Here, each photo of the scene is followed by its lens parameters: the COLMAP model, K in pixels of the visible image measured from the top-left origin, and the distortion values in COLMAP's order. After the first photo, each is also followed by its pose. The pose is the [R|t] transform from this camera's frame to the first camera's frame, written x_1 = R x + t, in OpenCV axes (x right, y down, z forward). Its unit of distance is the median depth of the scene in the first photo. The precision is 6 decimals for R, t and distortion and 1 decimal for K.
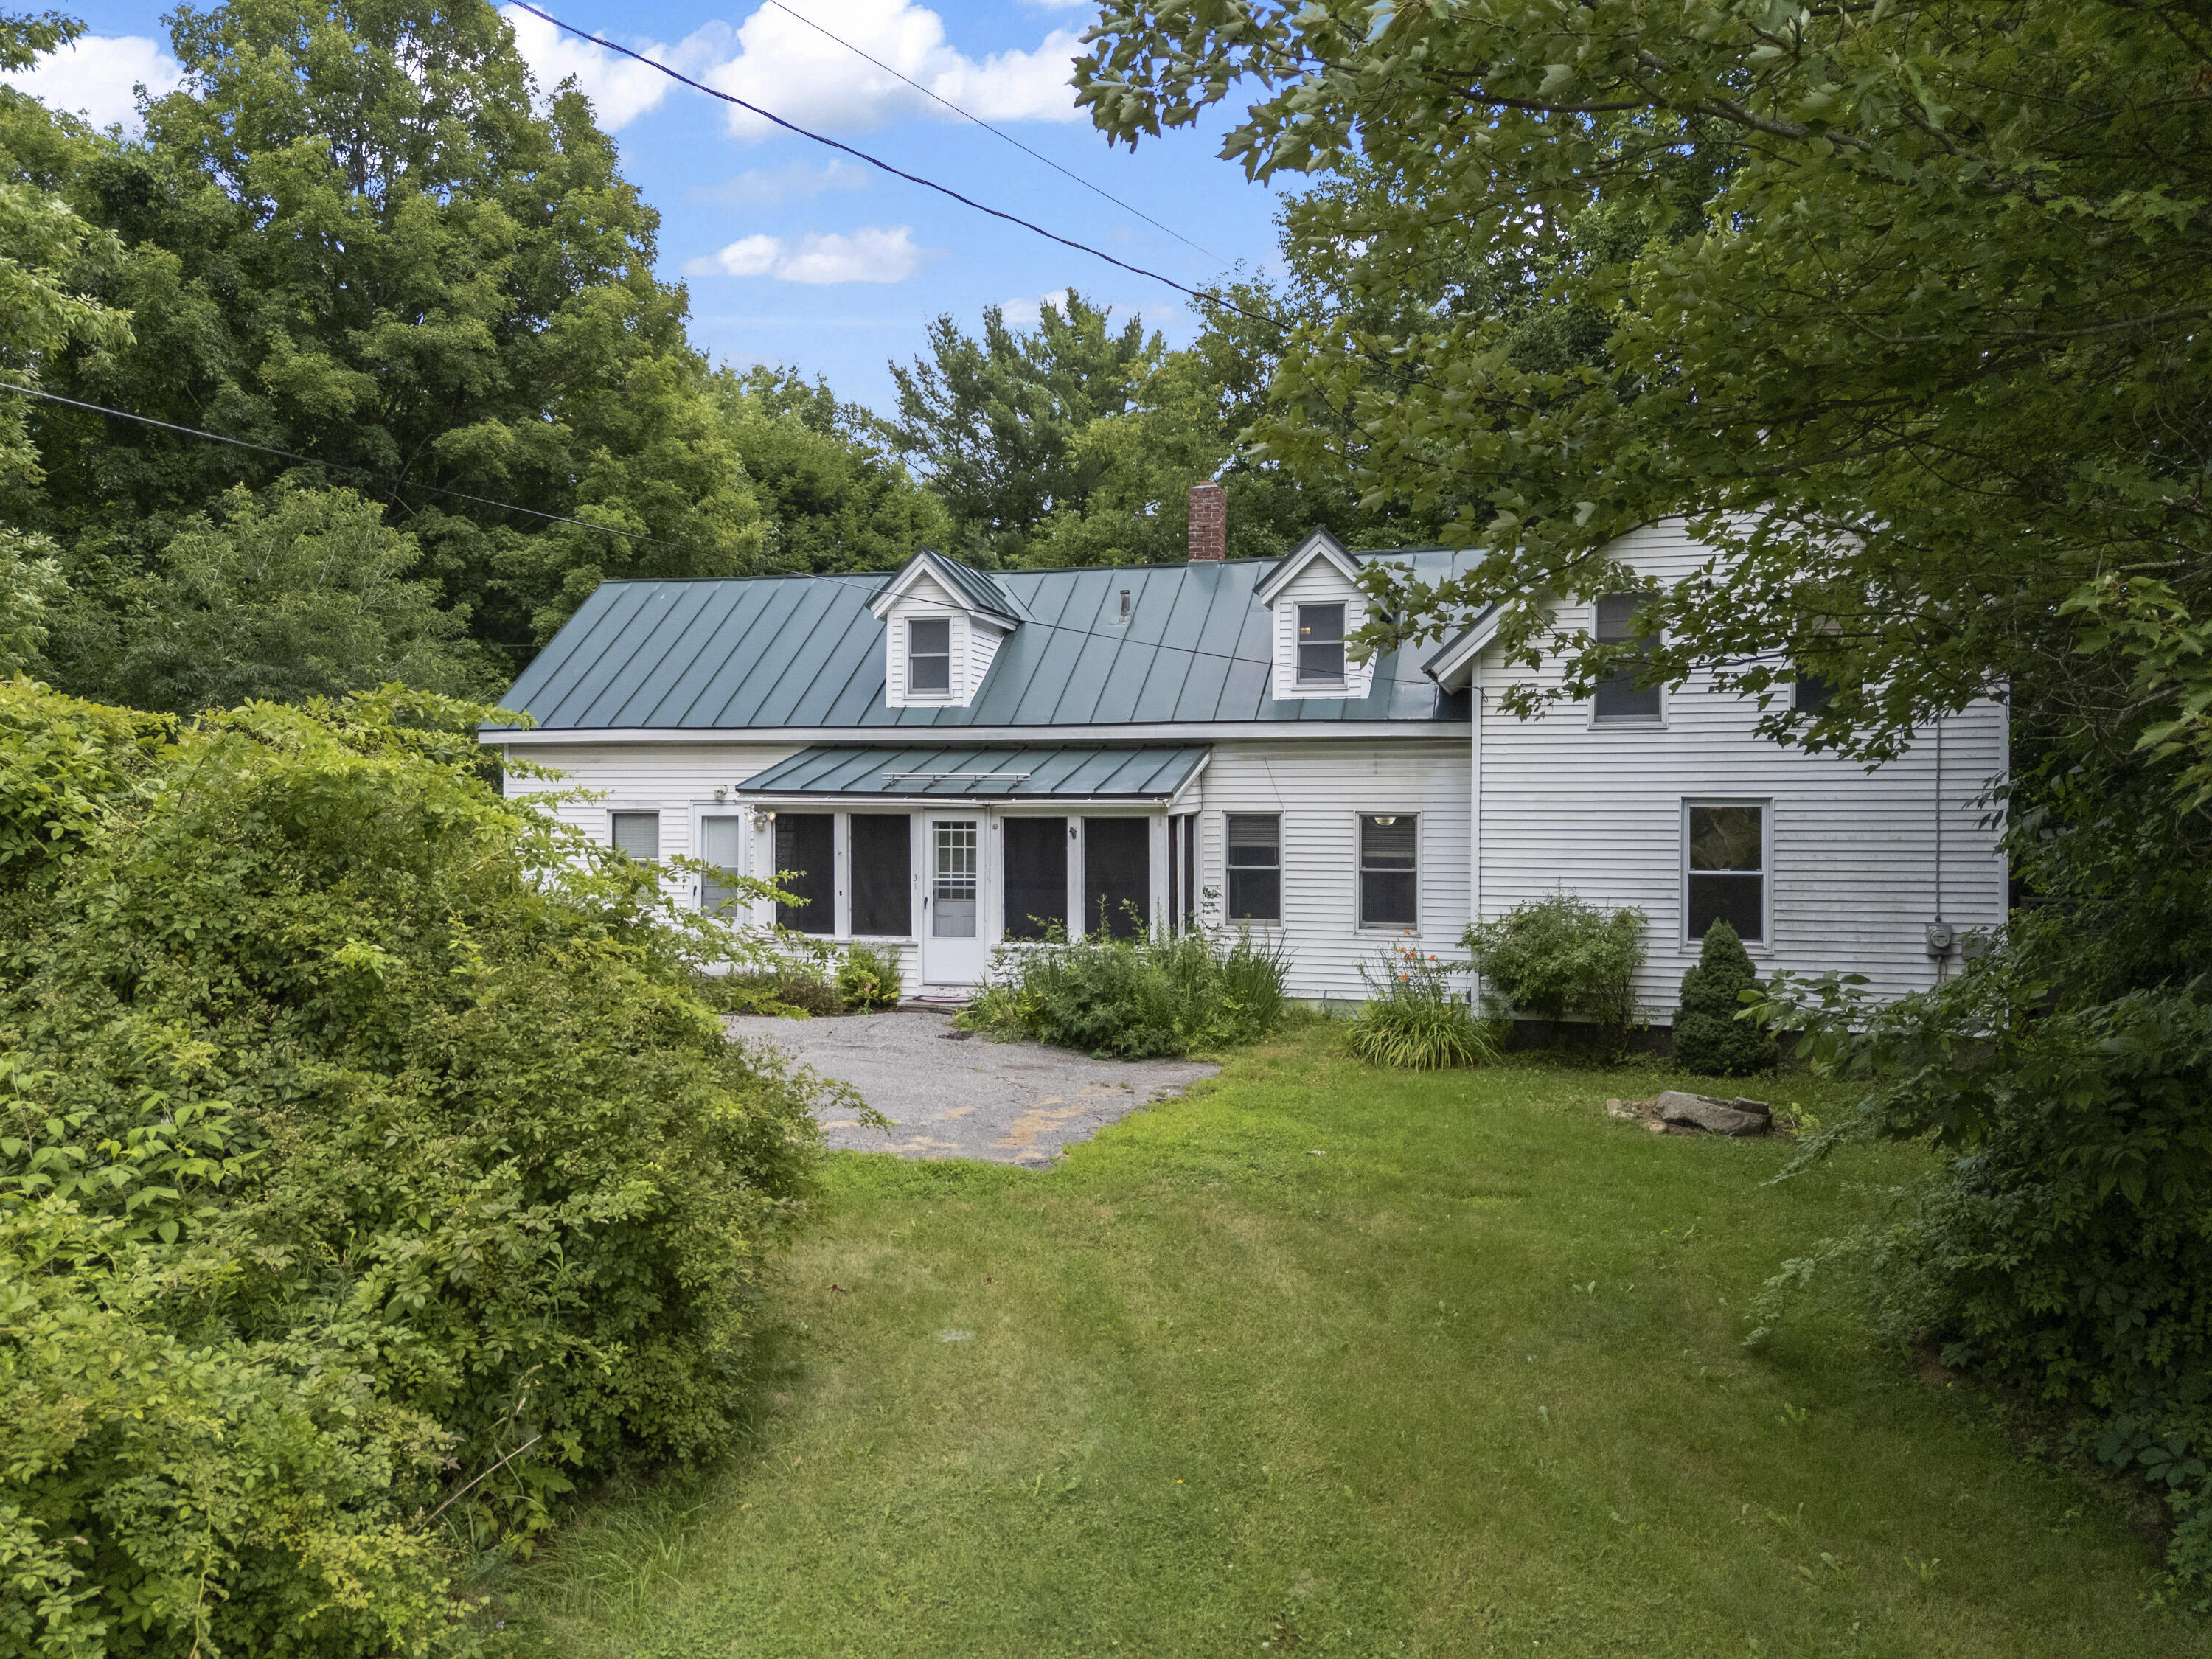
lens RADIAL K [[1632.0, 0, 1099.9], [0, 1632.0, 827.8], [0, 0, 1]] dist [0.066517, -0.057001]
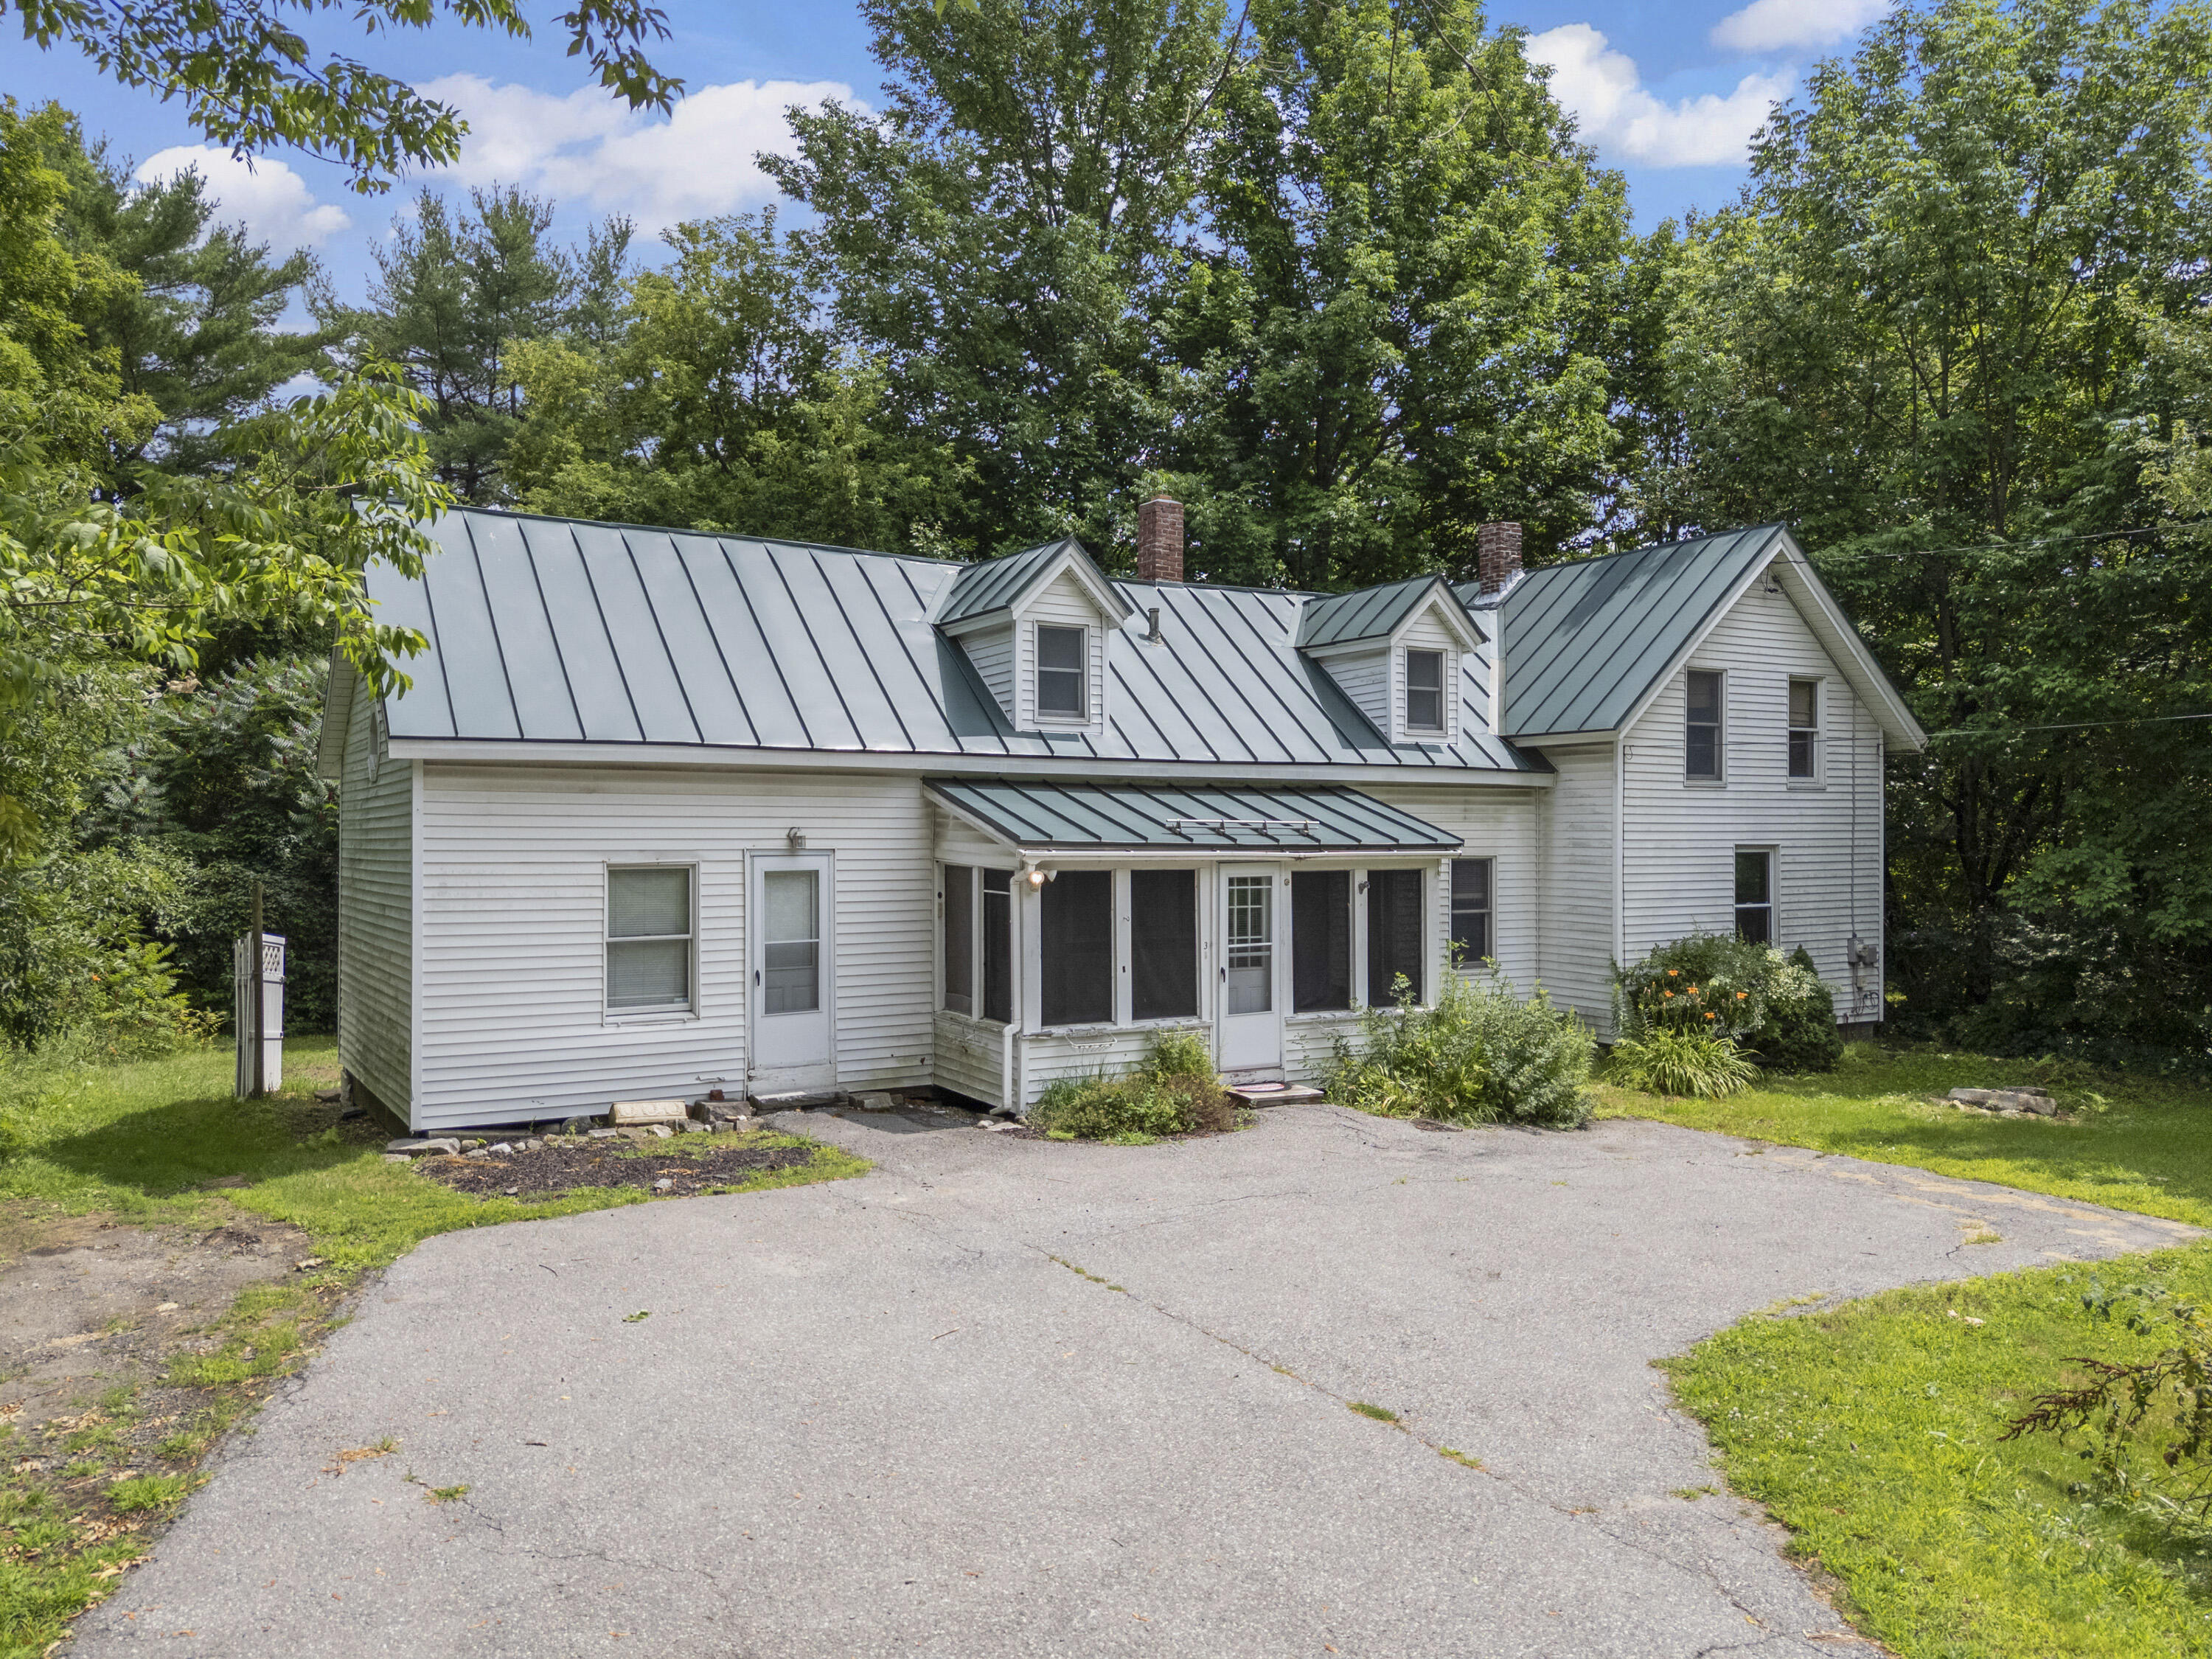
lens RADIAL K [[1632.0, 0, 1114.7], [0, 1632.0, 820.9], [0, 0, 1]] dist [0.066517, -0.057001]
pose [[0.673634, -0.002167, 0.739062, -0.750507], [0.001199, 0.999998, 0.001839, -0.034291], [-0.739064, -0.000353, 0.673635, 0.465527]]
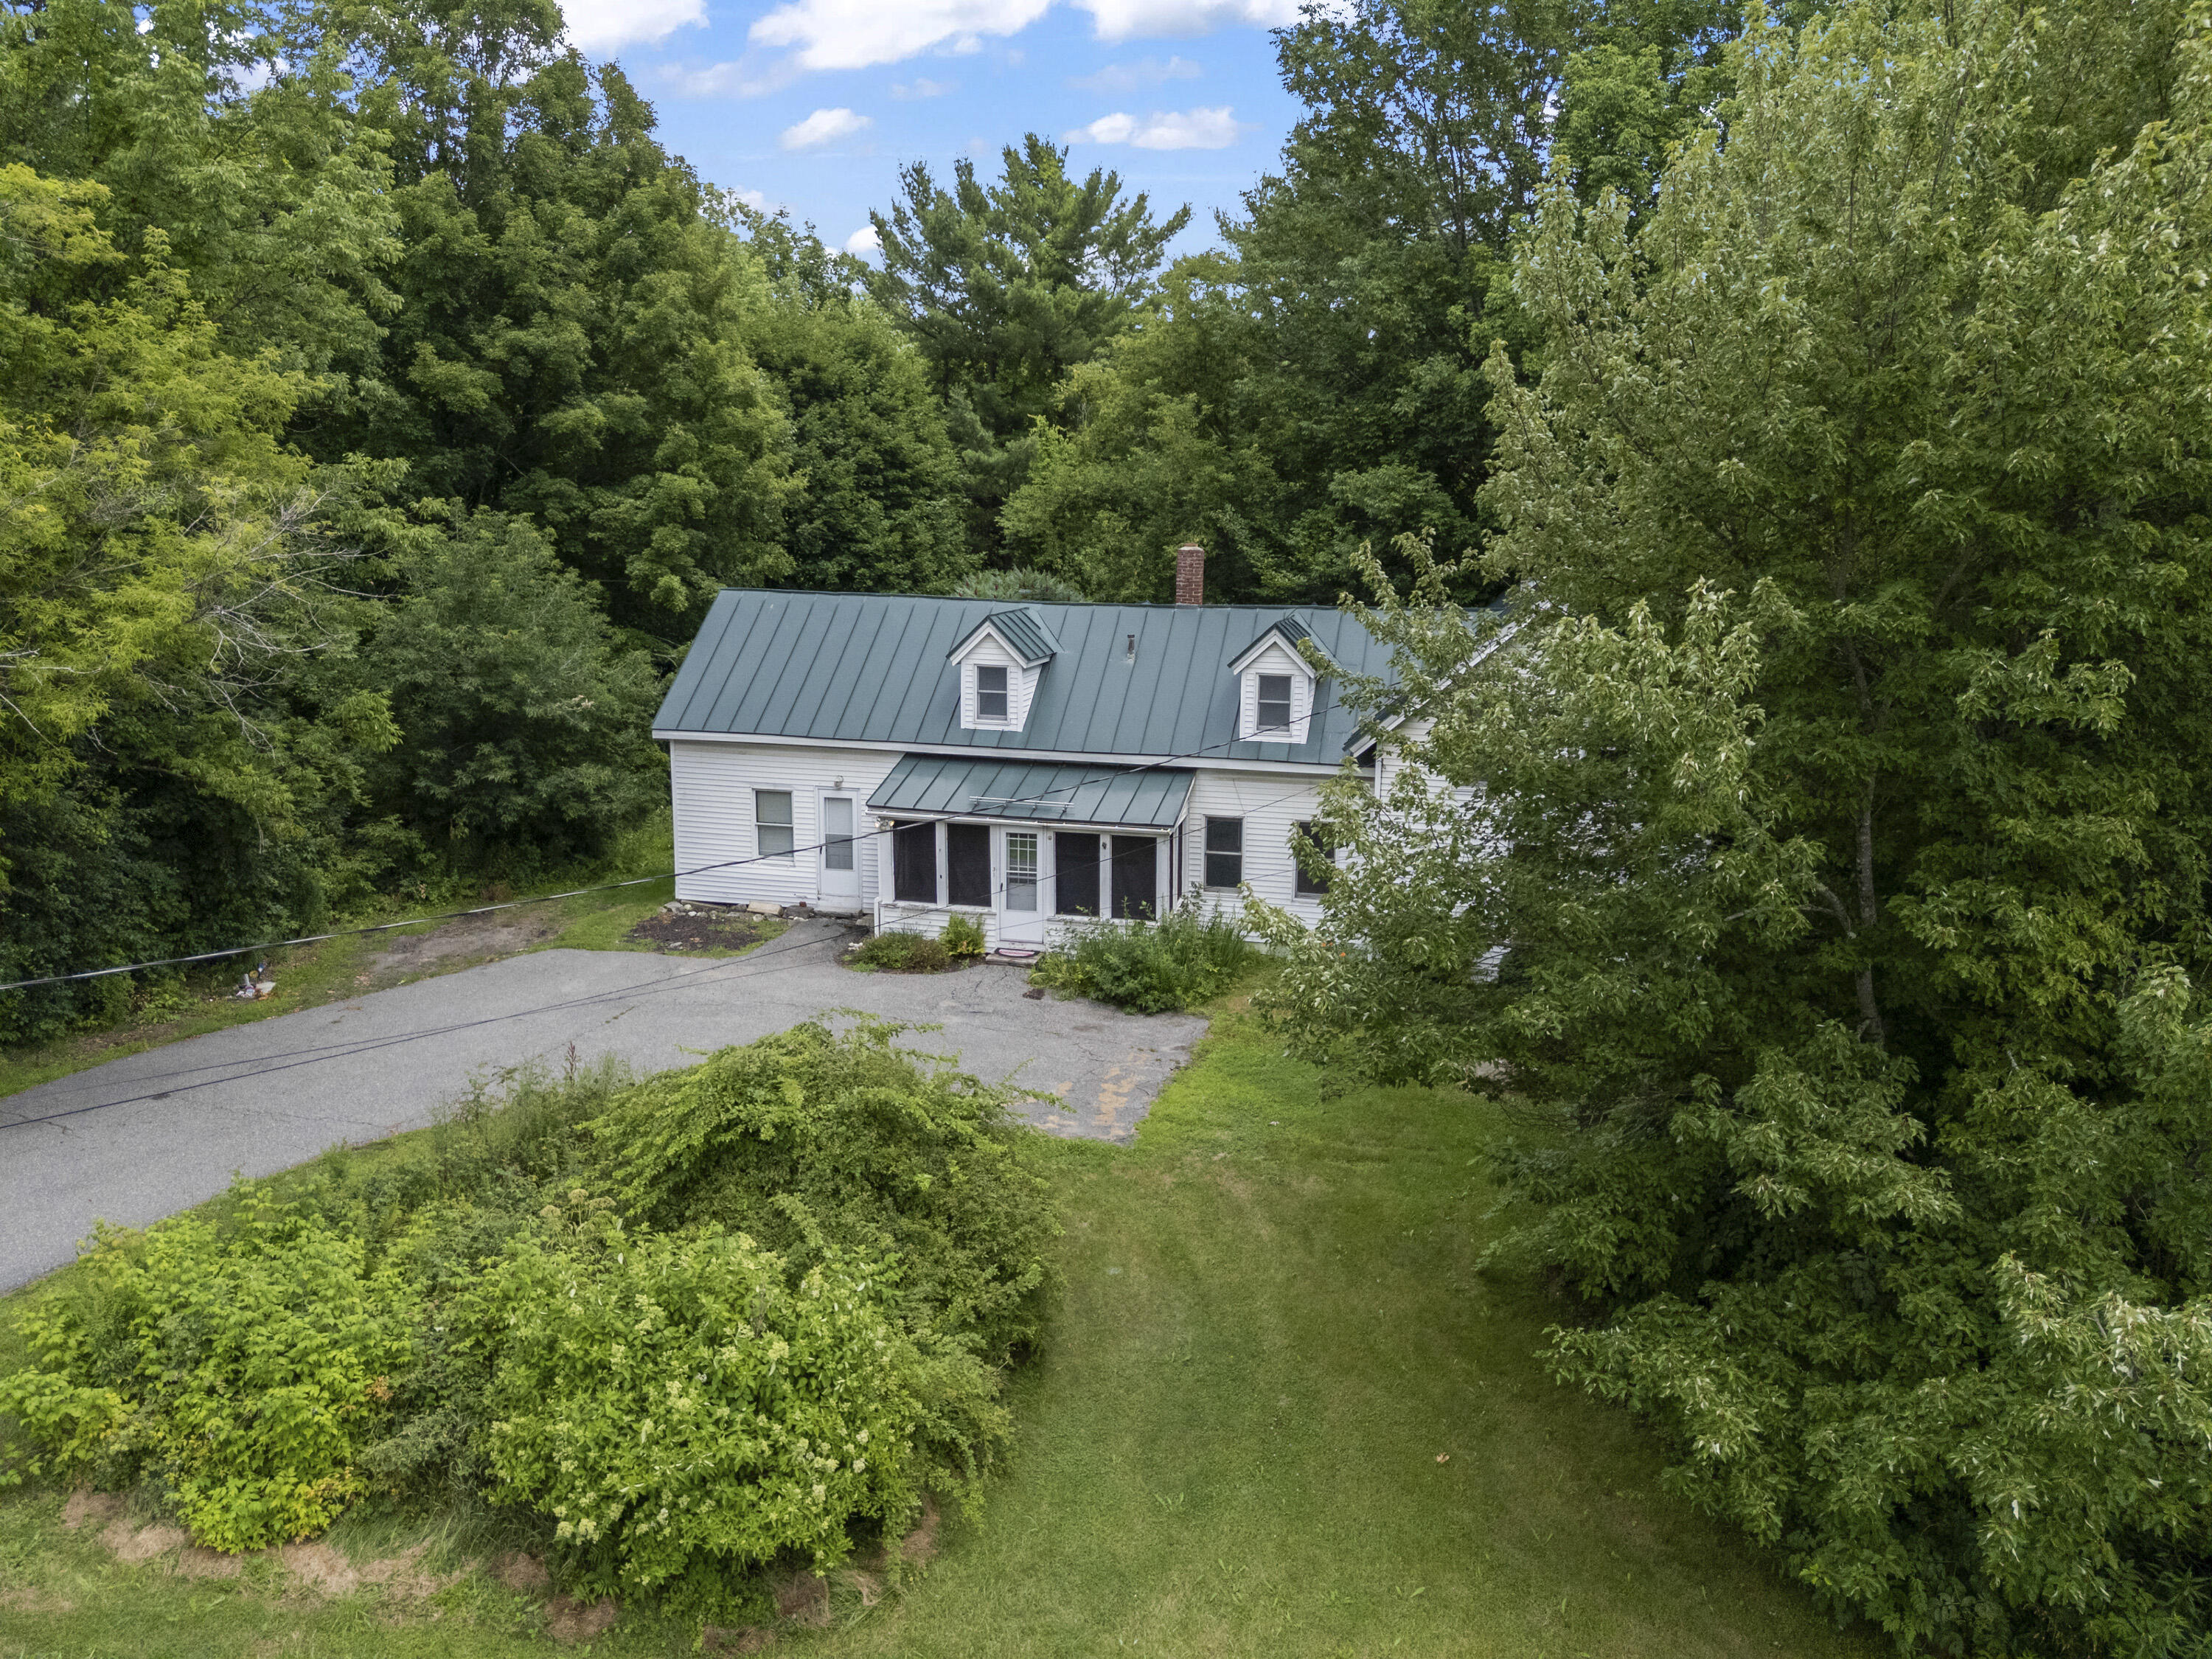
lens RADIAL K [[1632.0, 0, 1109.8], [0, 1632.0, 817.0], [0, 0, 1]] dist [0.066517, -0.057001]
pose [[0.998409, -0.001692, 0.056358, -0.090306], [-0.008997, 0.981960, 0.188876, -0.286605], [-0.055661, -0.189082, 0.980382, -0.417337]]
